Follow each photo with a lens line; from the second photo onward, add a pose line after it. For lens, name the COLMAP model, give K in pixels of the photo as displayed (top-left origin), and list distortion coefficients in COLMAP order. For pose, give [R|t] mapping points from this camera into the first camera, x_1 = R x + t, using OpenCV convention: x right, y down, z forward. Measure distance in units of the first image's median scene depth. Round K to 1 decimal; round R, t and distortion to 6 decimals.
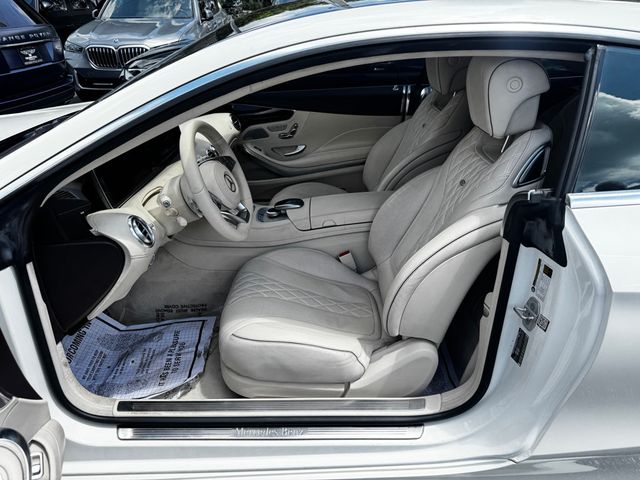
lens RADIAL K [[461.6, 0, 320.0], [0, 461.6, 240.0], [0, 0, 1]] dist [0.001355, -0.006210]
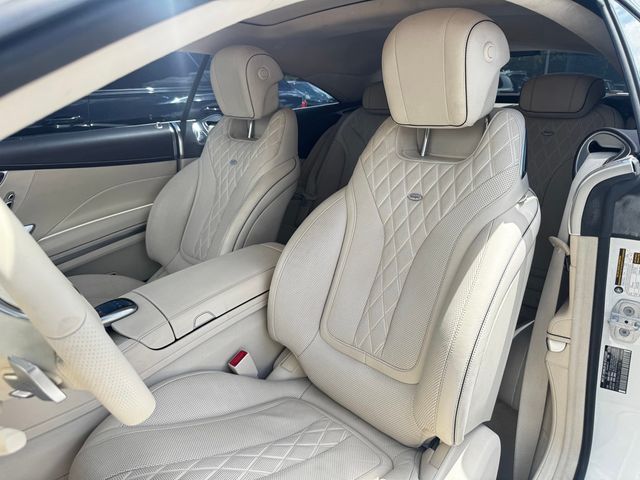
lens RADIAL K [[444.6, 0, 341.7], [0, 444.6, 214.3], [0, 0, 1]] dist [-0.006536, -0.004371]
pose [[0.702166, -0.190498, 0.686057, -0.157218], [0.315909, 0.946864, -0.060410, -0.051453], [-0.638095, 0.259149, 0.725036, 0.307861]]
